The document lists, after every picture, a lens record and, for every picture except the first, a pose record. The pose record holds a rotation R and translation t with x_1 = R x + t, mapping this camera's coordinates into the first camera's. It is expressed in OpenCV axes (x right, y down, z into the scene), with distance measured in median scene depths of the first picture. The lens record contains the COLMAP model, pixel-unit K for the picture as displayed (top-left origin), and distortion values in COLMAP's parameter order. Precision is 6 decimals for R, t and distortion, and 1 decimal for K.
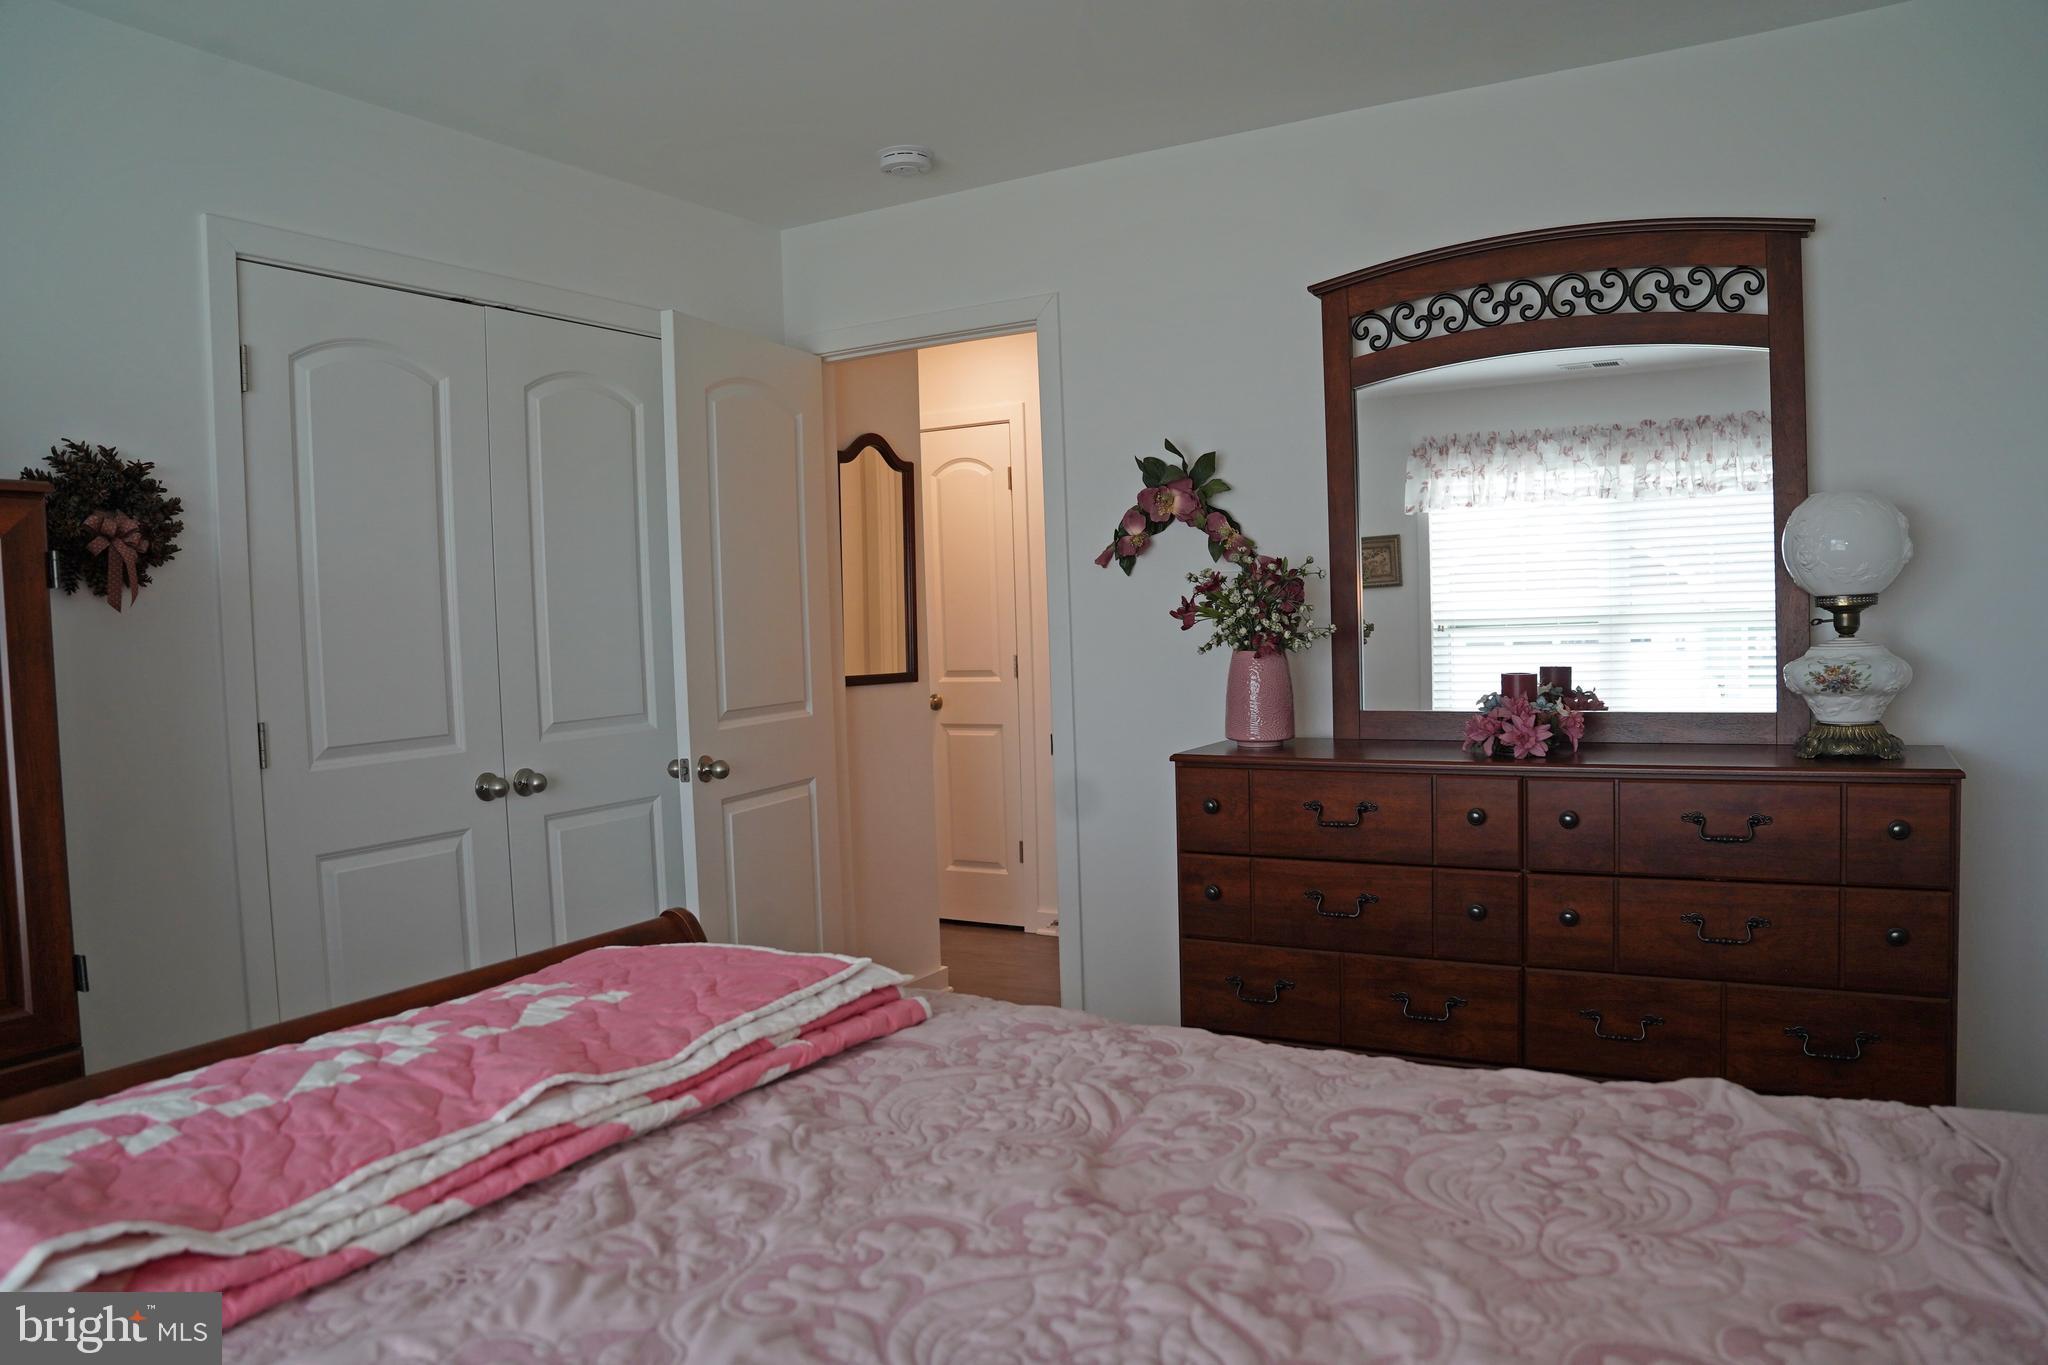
lens RADIAL K [[1413.1, 0, 1024.0], [0, 1413.1, 682.5], [0, 0, 1]] dist [-0.183600, 0.139322]
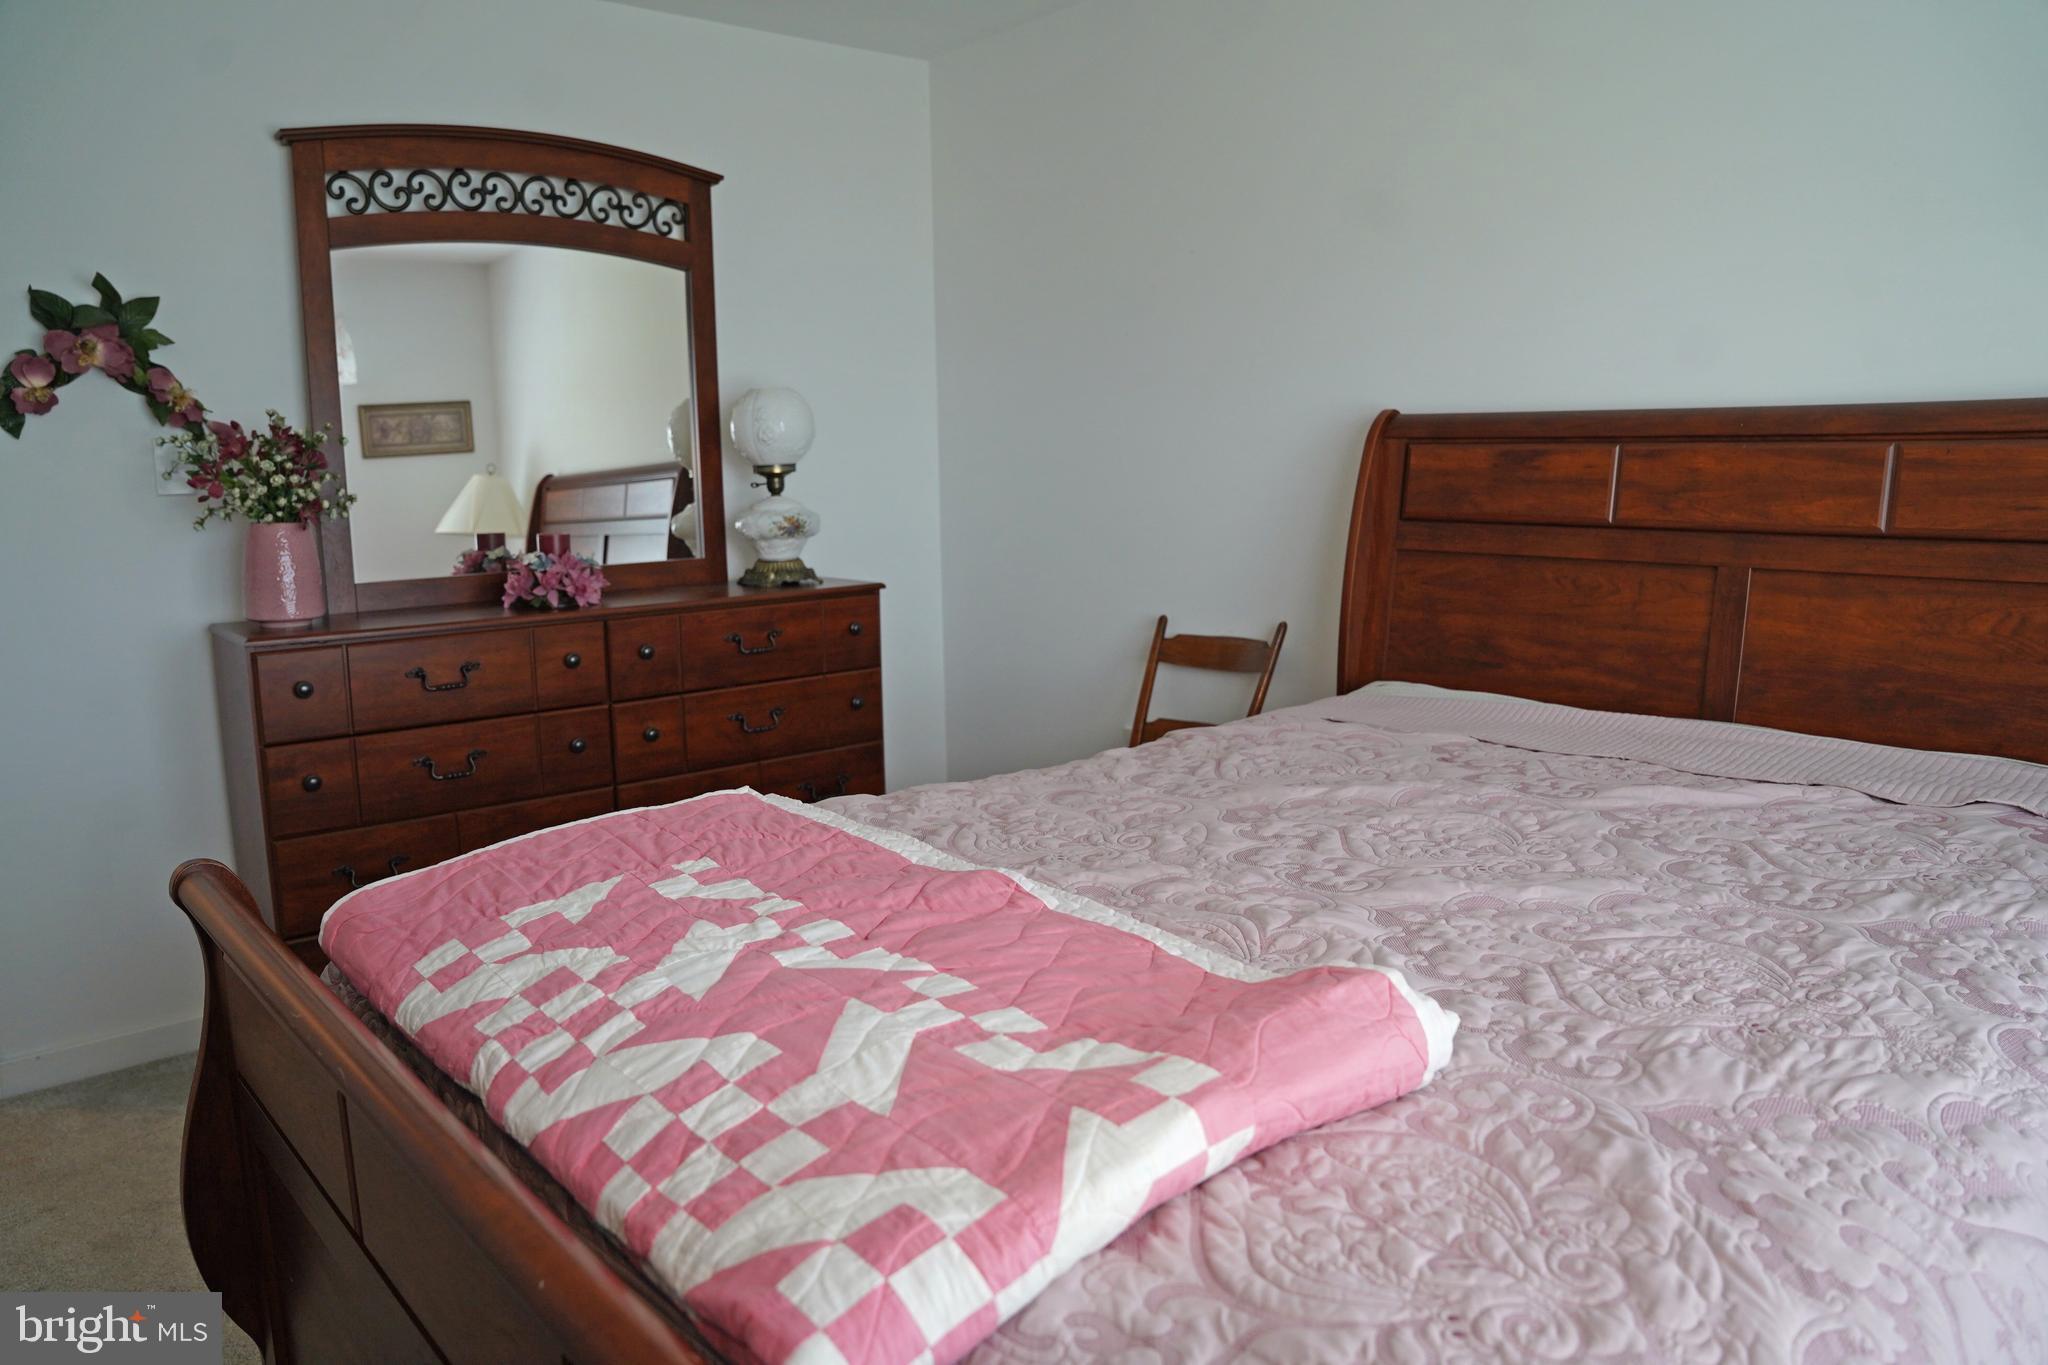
lens RADIAL K [[1413.1, 0, 1024.0], [0, 1413.1, 682.5], [0, 0, 1]] dist [-0.183600, 0.139322]
pose [[0.321313, -0.117593, 0.939644, -0.561574], [0.053376, 0.992931, 0.106010, 0.014135], [-0.945468, 0.016092, 0.325318, 0.268885]]
